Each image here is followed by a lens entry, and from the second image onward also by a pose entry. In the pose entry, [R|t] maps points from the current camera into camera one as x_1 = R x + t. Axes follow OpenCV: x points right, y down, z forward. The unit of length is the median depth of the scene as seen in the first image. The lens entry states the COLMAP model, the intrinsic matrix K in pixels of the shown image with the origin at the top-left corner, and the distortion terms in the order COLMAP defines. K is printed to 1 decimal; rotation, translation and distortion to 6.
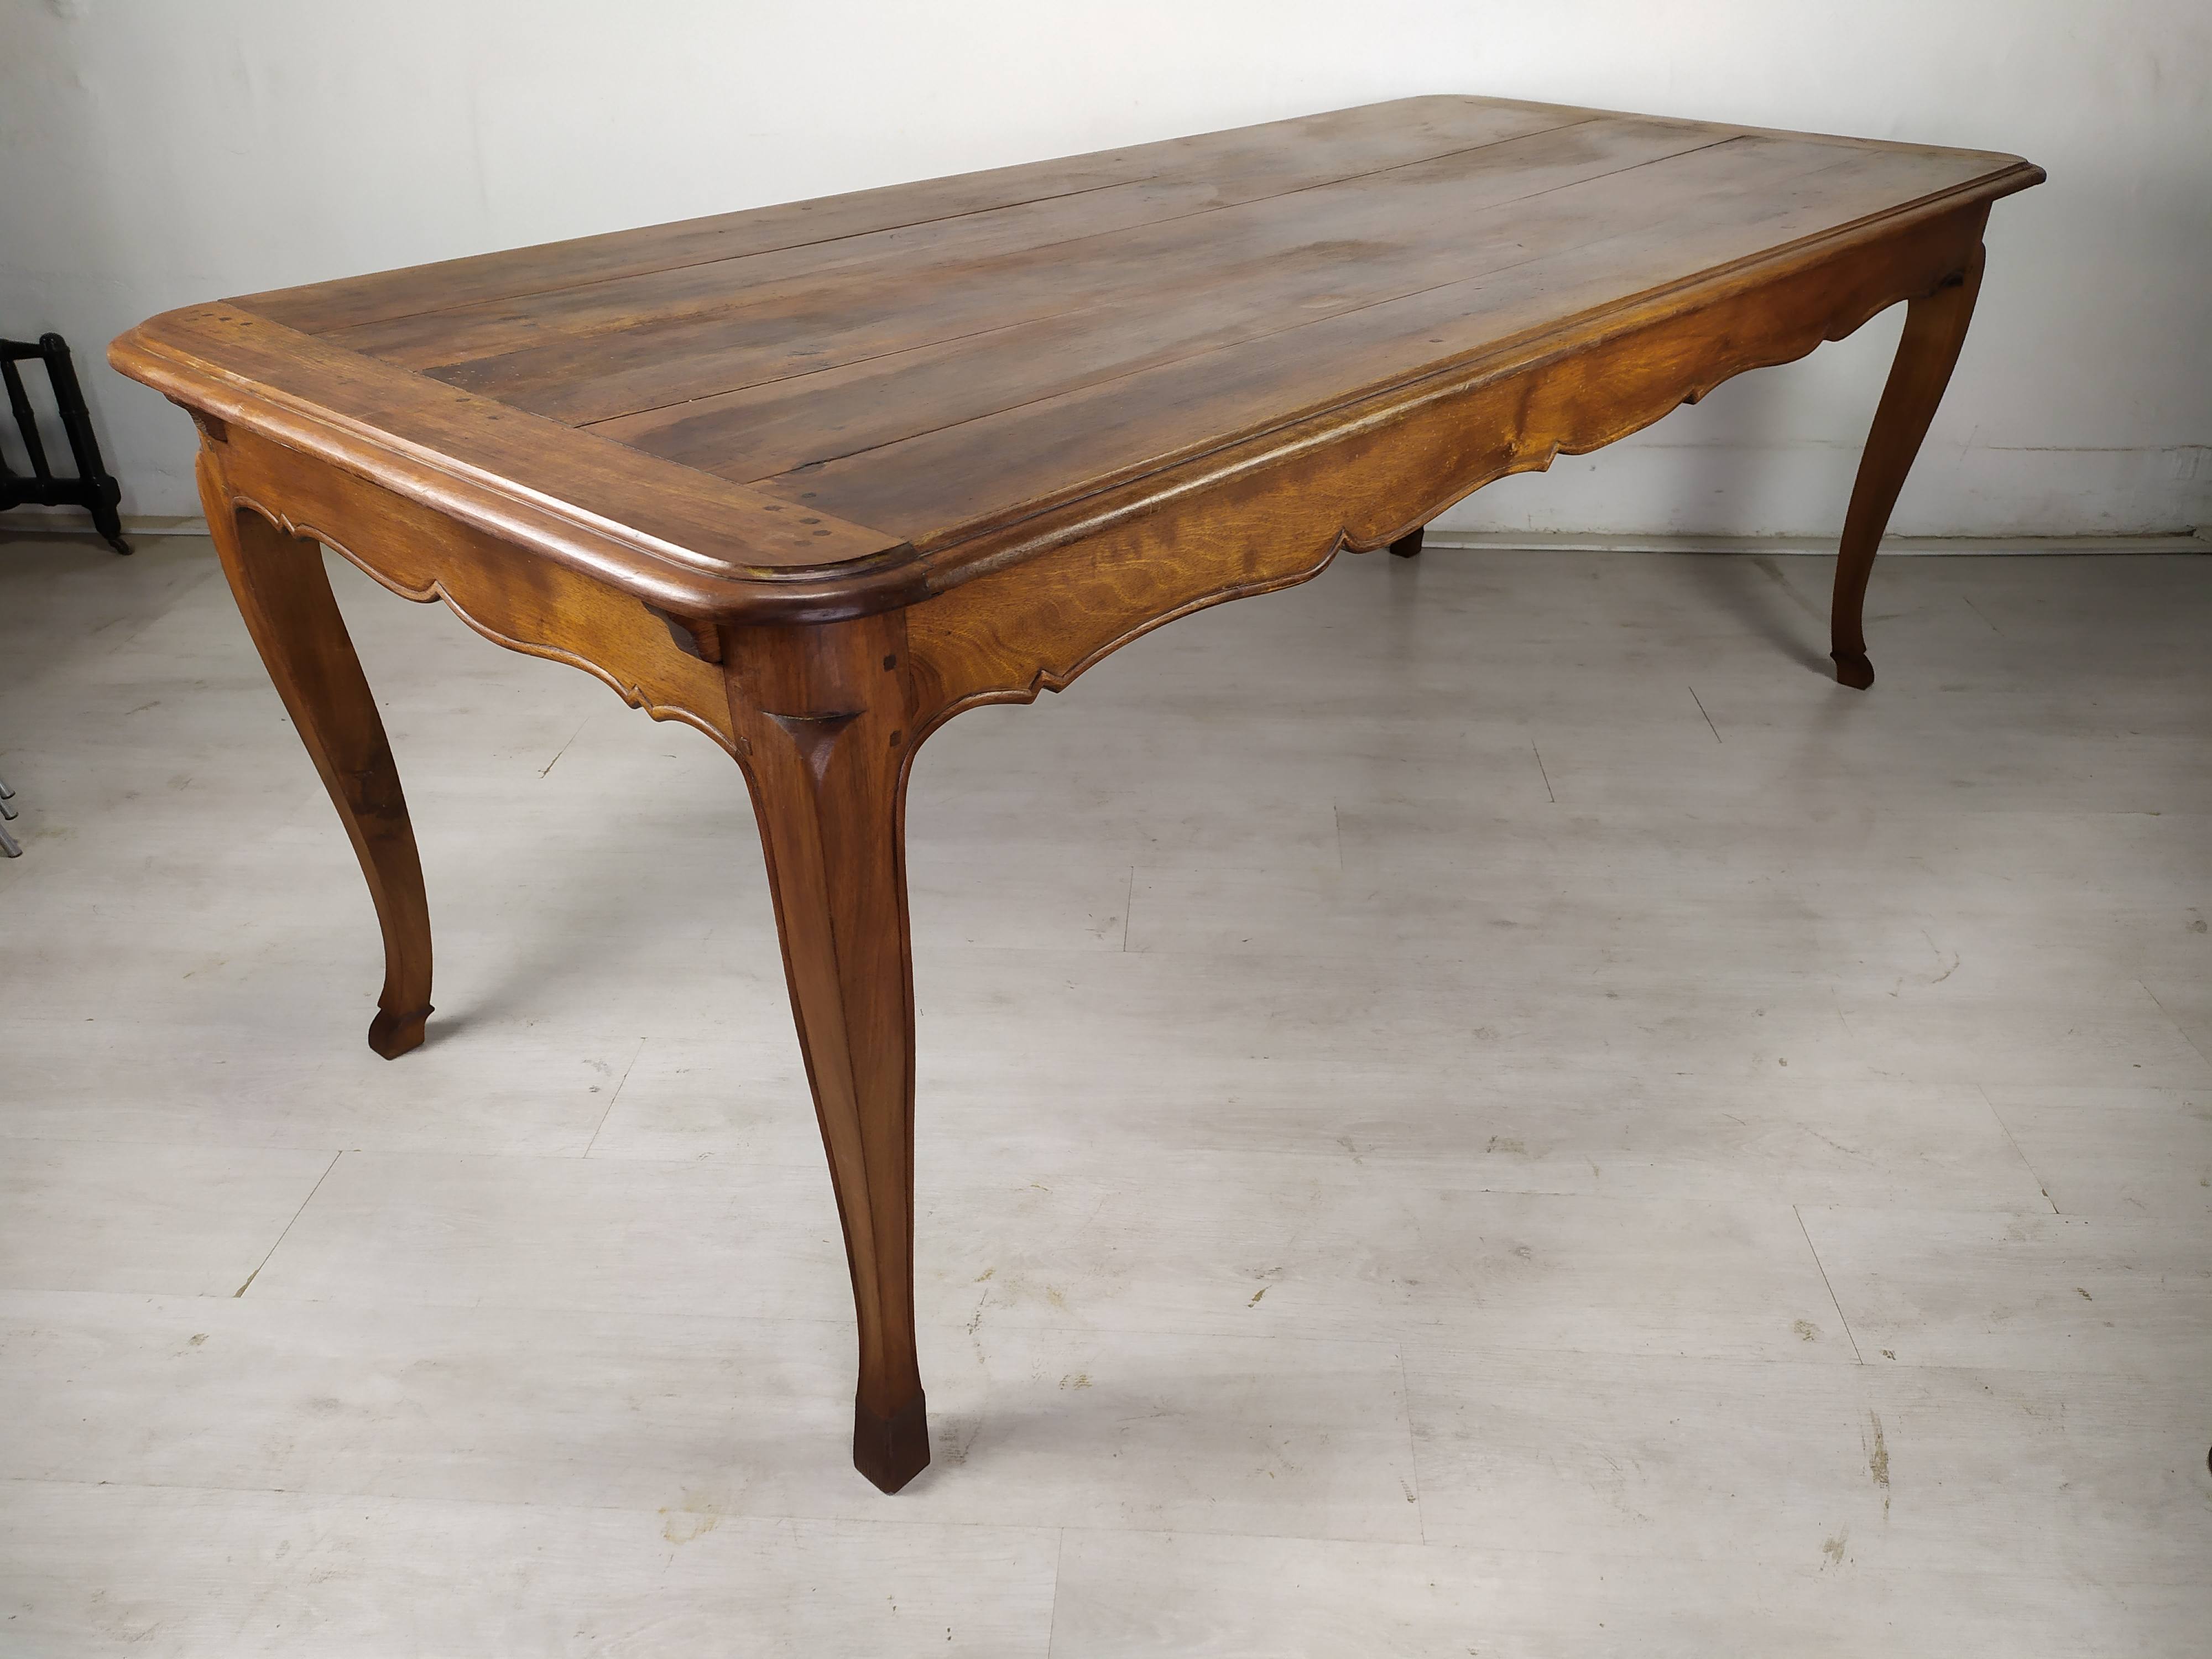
lens RADIAL K [[1640.9, 0, 1135.0], [0, 1640.9, 828.6], [0, 0, 1]] dist [0.051105, -0.055812]
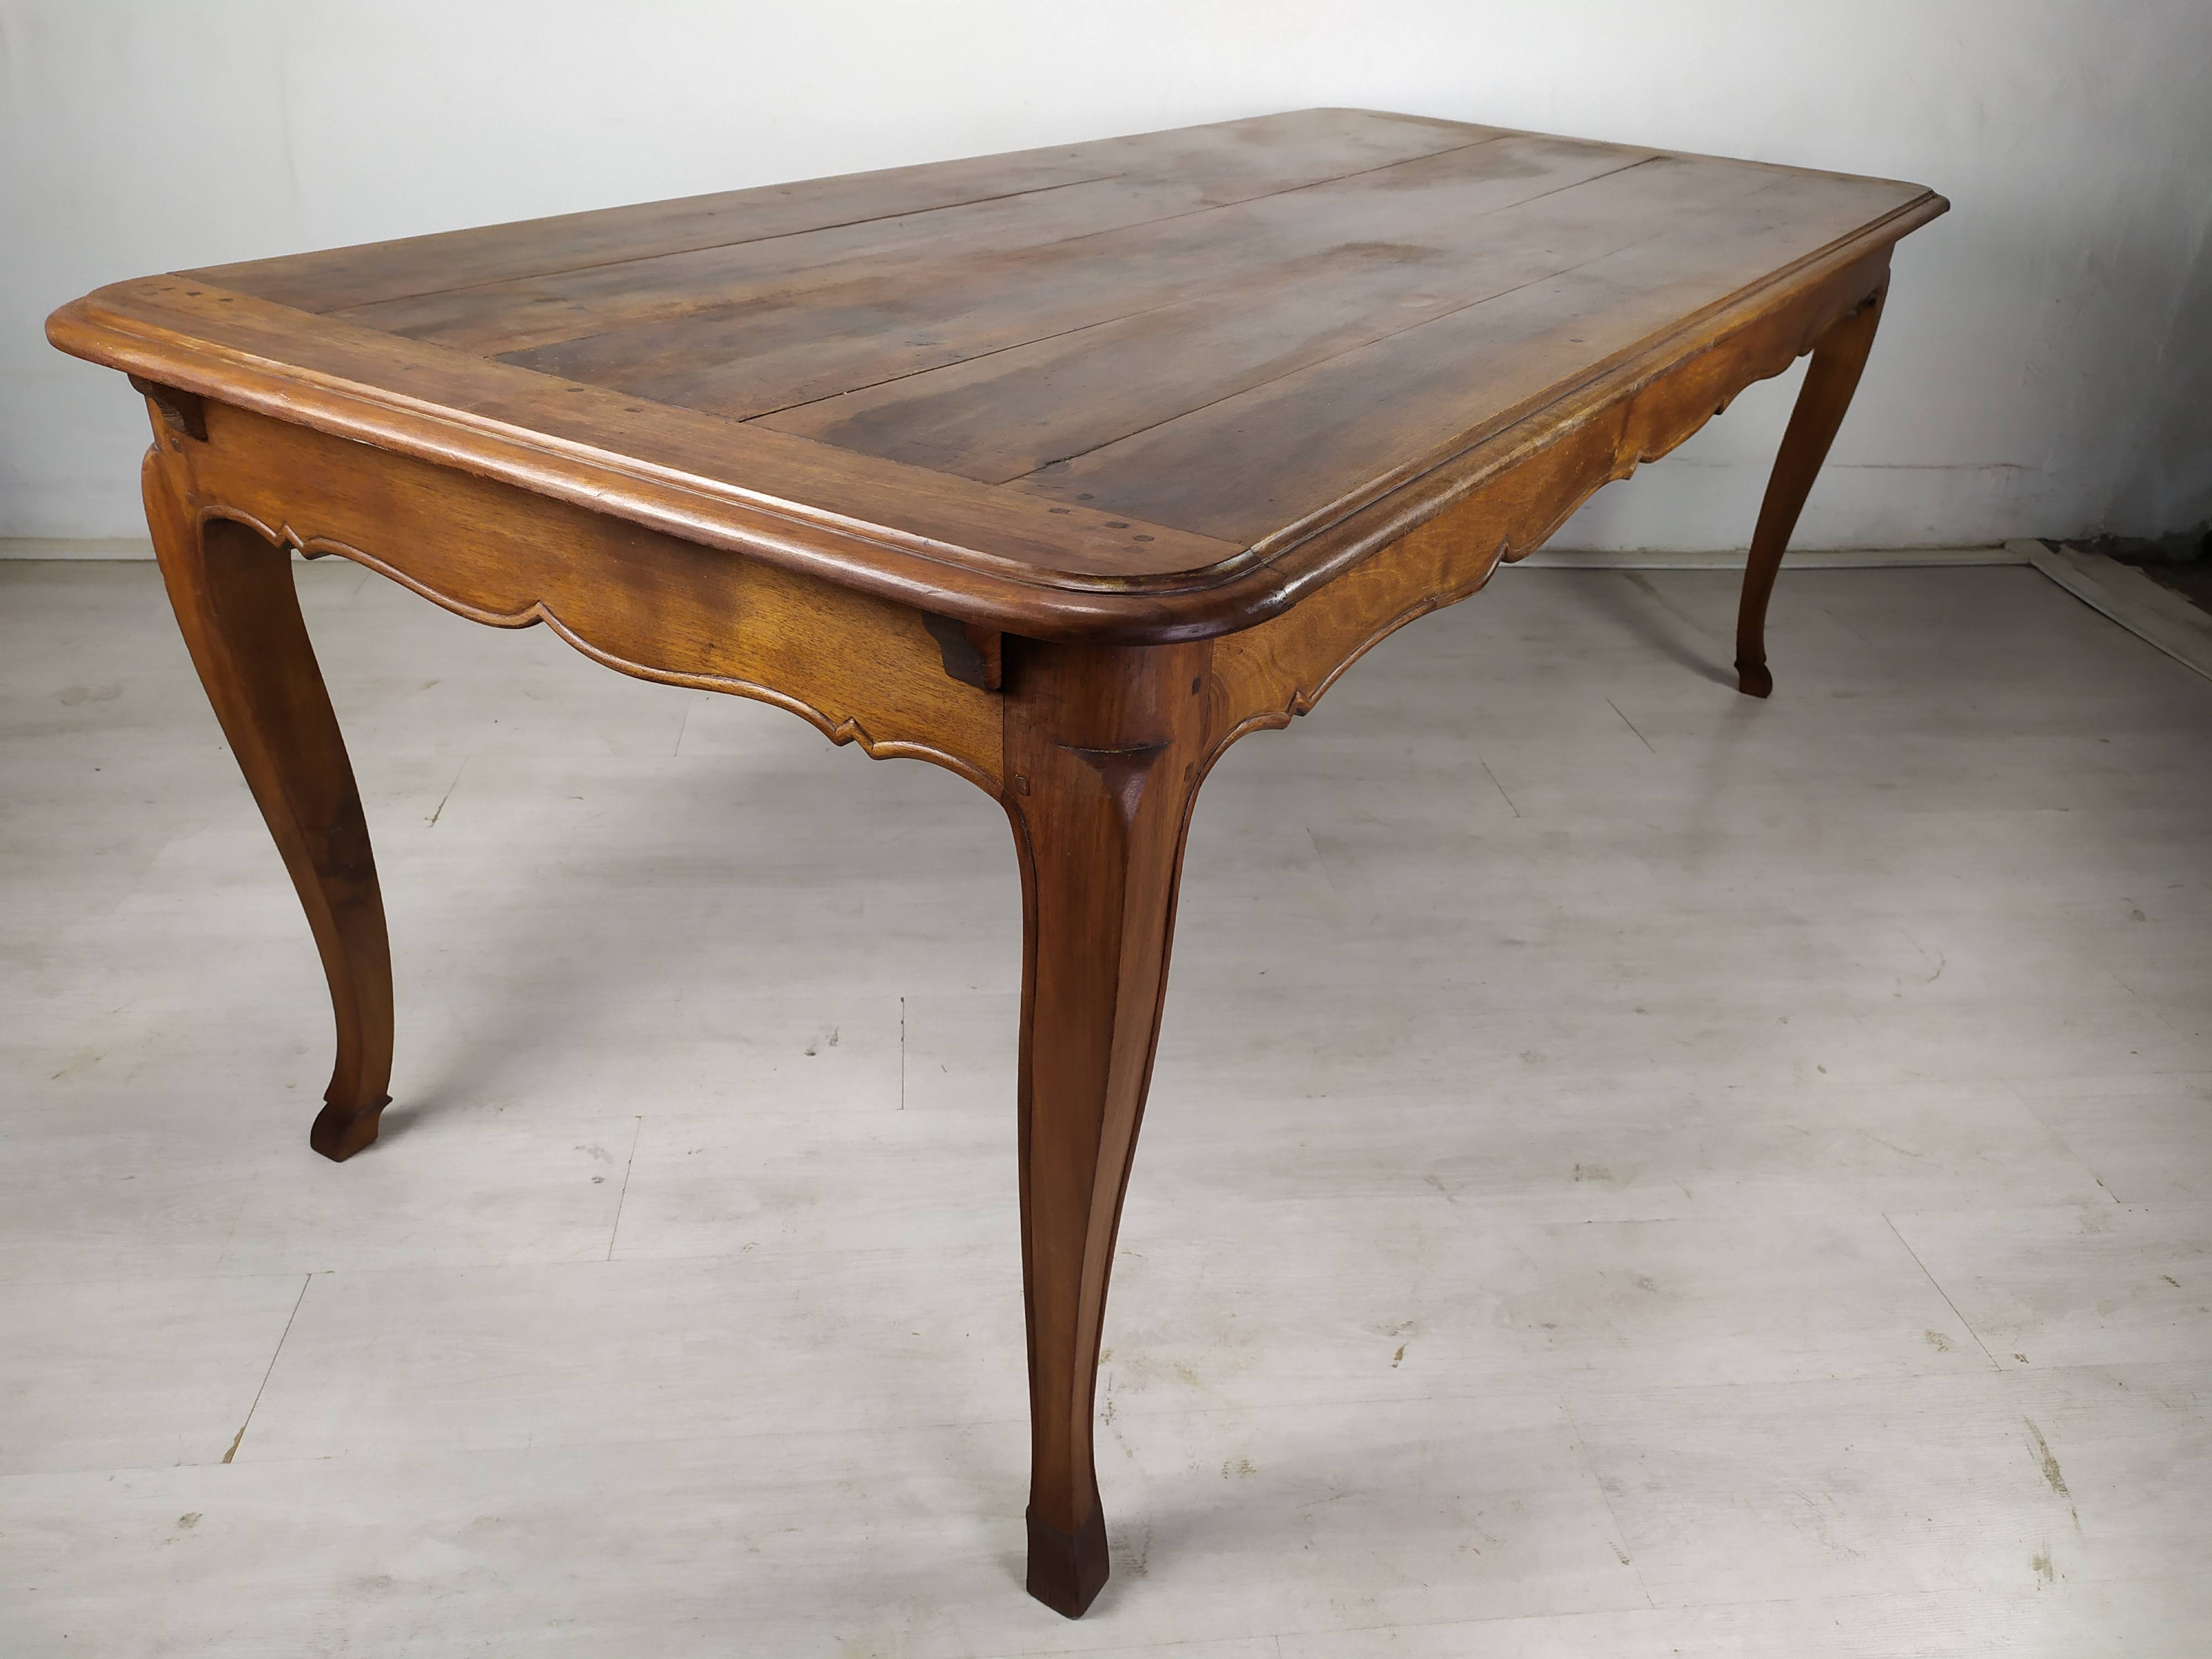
lens RADIAL K [[1640.9, 0, 1123.3], [0, 1640.9, 827.2], [0, 0, 1]] dist [0.051105, -0.055812]
pose [[0.984634, -0.033577, 0.171372, -0.202325], [0.035981, 0.999293, -0.010944, -0.010152], [-0.170883, 0.016942, 0.985146, 0.084777]]
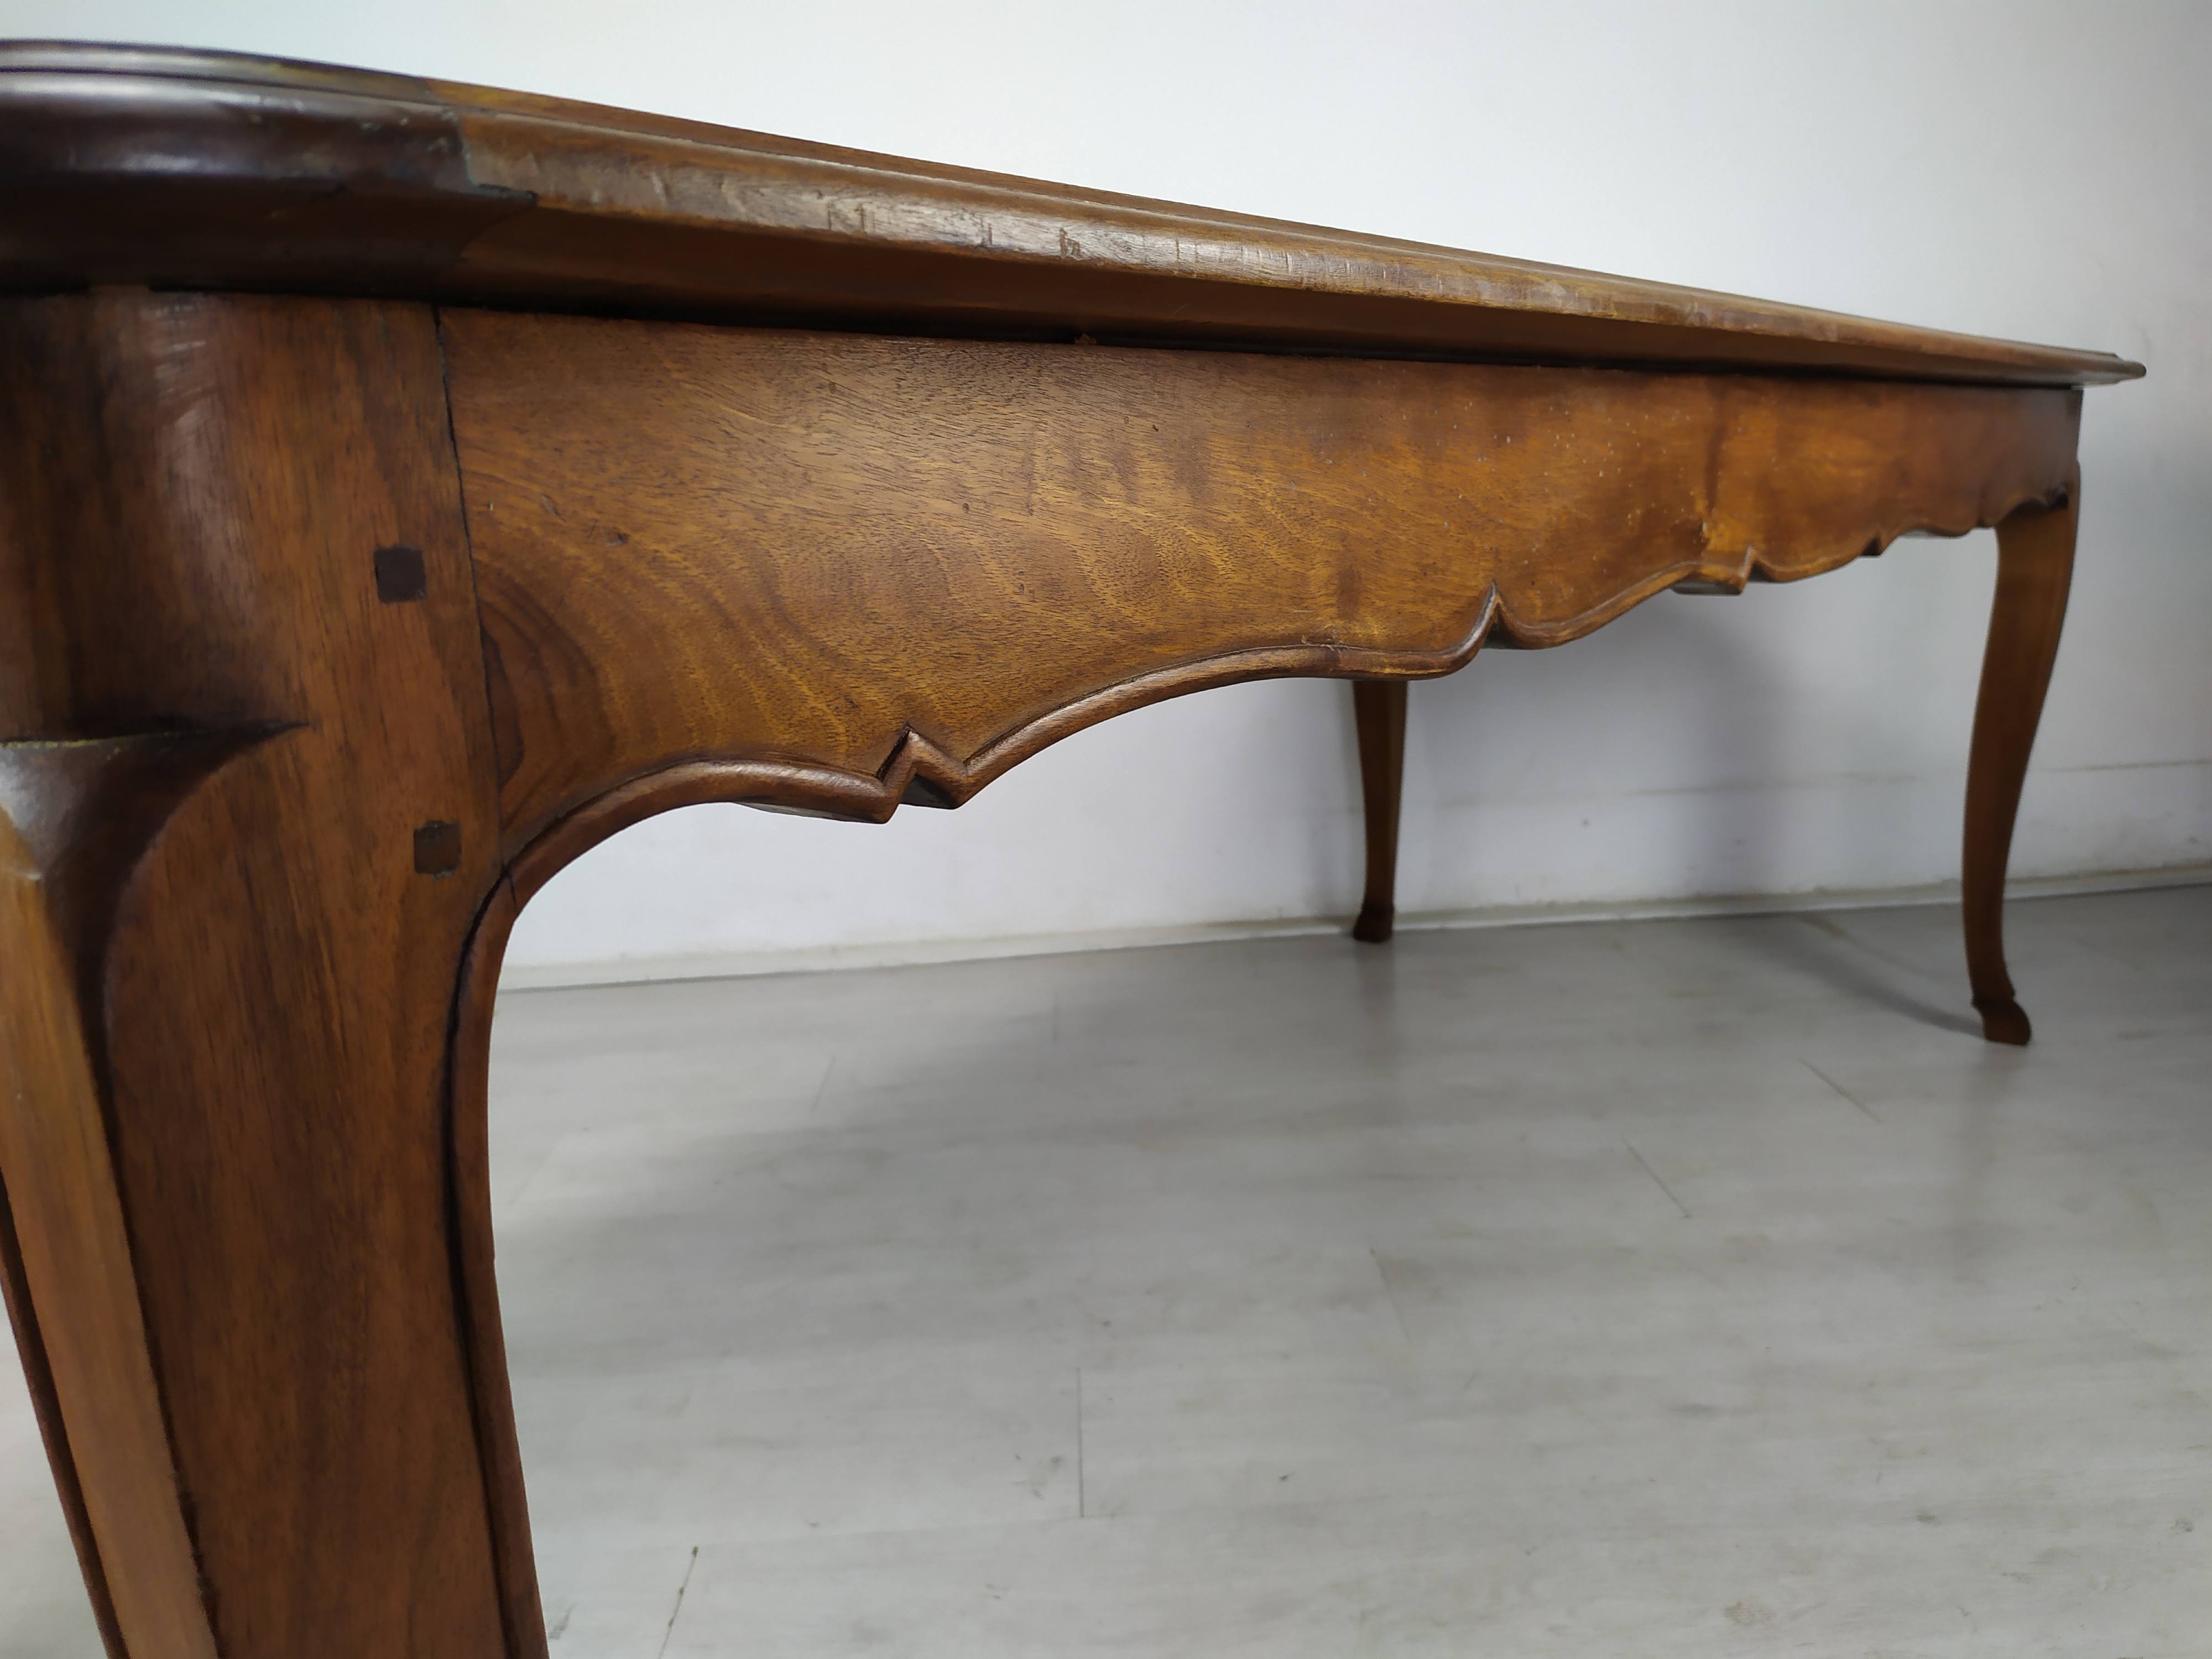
lens RADIAL K [[1640.9, 0, 1108.8], [0, 1640.9, 830.1], [0, 0, 1]] dist [0.051105, -0.055812]
pose [[0.995363, -0.065415, 0.070519, -0.026100], [0.084054, 0.947973, -0.307054, 0.028708], [-0.046765, 0.311558, 0.949076, 0.427736]]
